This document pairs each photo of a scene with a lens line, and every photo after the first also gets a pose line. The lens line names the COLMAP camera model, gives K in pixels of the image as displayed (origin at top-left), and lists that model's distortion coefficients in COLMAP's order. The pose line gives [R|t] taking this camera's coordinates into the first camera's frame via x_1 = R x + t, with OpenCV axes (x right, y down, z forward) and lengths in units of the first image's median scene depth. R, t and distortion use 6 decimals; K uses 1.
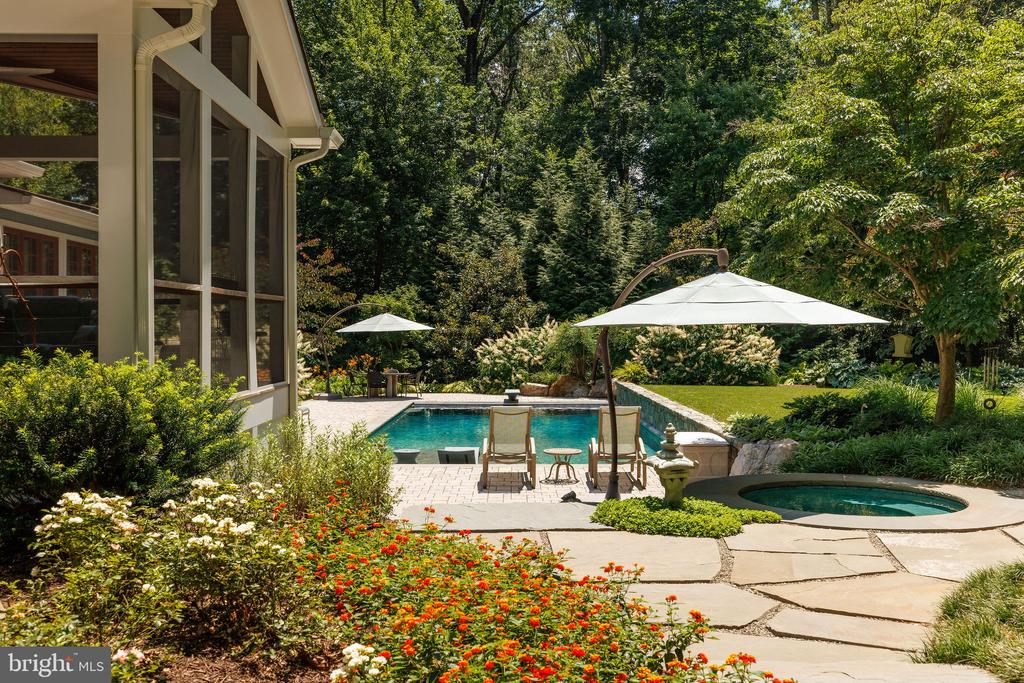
lens RADIAL K [[1651.2, 0, 512.0], [0, 1651.2, 341.5], [0, 0, 1]] dist [0.011253, 0.007166]
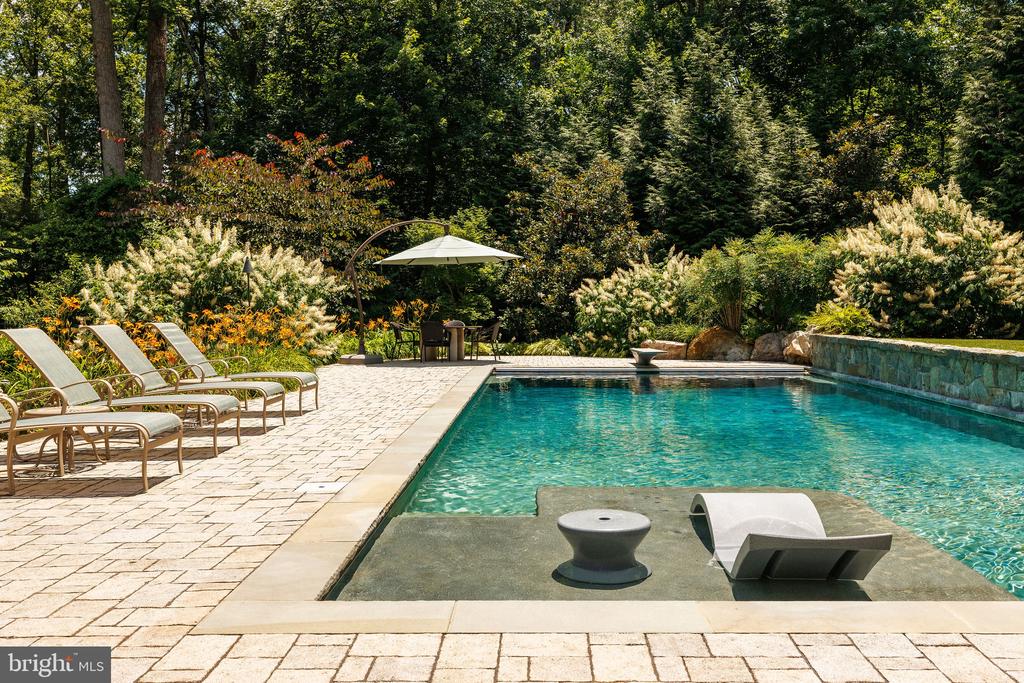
lens RADIAL K [[1433.2, 0, 512.0], [0, 1433.2, 341.5], [0, 0, 1]] dist [-0.028880, -0.018752]
pose [[0.999909, -0.001121, -0.013477, -0.040037], [0.001324, 0.999887, 0.015005, 0.016126], [0.013458, -0.015021, 0.999797, 0.392074]]
